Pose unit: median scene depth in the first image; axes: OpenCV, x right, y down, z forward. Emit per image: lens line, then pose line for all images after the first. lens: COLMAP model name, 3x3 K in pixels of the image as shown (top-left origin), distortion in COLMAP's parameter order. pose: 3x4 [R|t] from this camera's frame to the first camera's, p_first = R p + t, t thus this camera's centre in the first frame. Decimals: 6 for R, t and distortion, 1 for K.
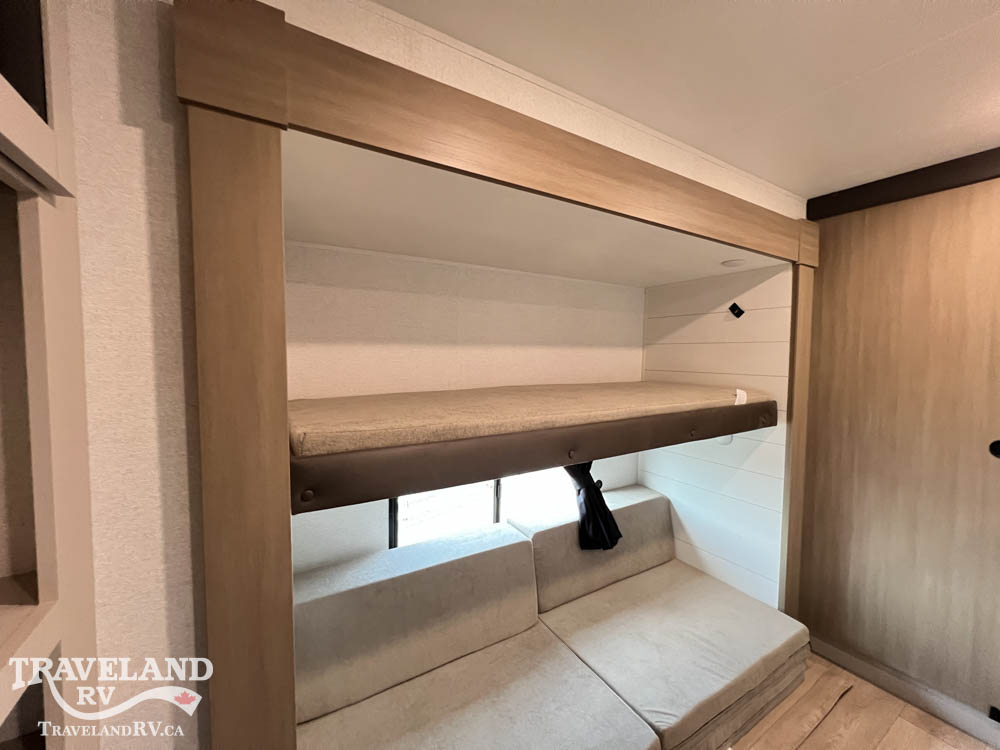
lens RADIAL K [[398.9, 0, 494.7], [0, 398.9, 378.7], [0, 0, 1]] dist [-0.001213, 0.000953]
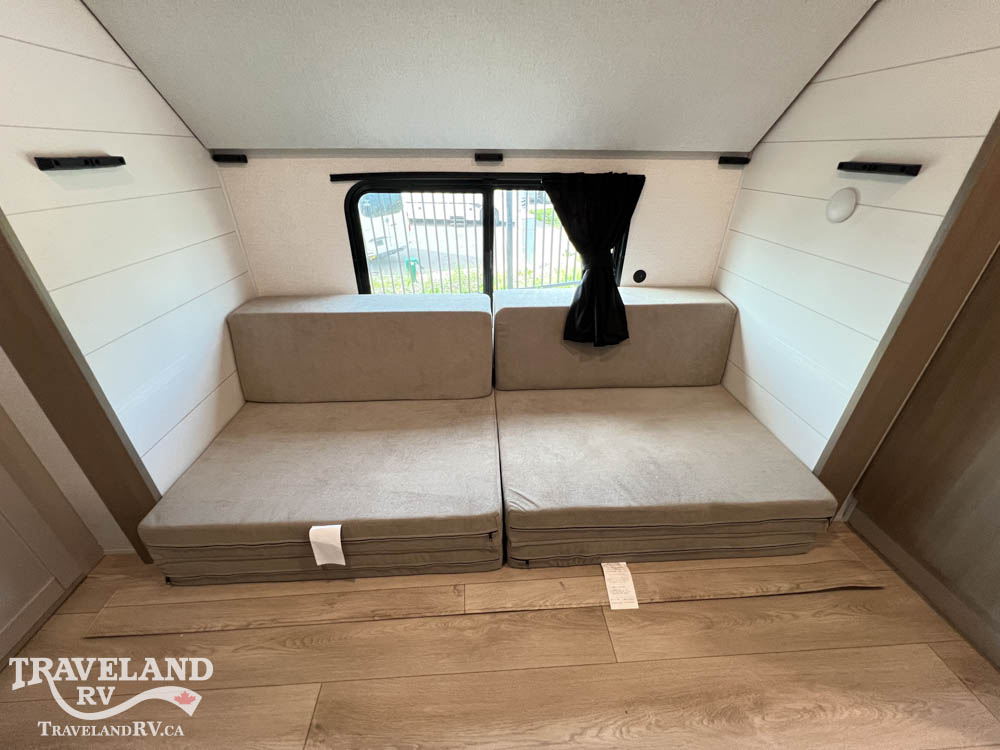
lens RADIAL K [[398.9, 0, 503.0], [0, 398.9, 373.6], [0, 0, 1]] dist [-0.001213, 0.000953]
pose [[0.885942, 0.226336, -0.404820, 0.487577], [-0.030933, 0.899732, 0.435346, 0.143120], [0.462764, -0.373169, 0.804111, 0.260976]]
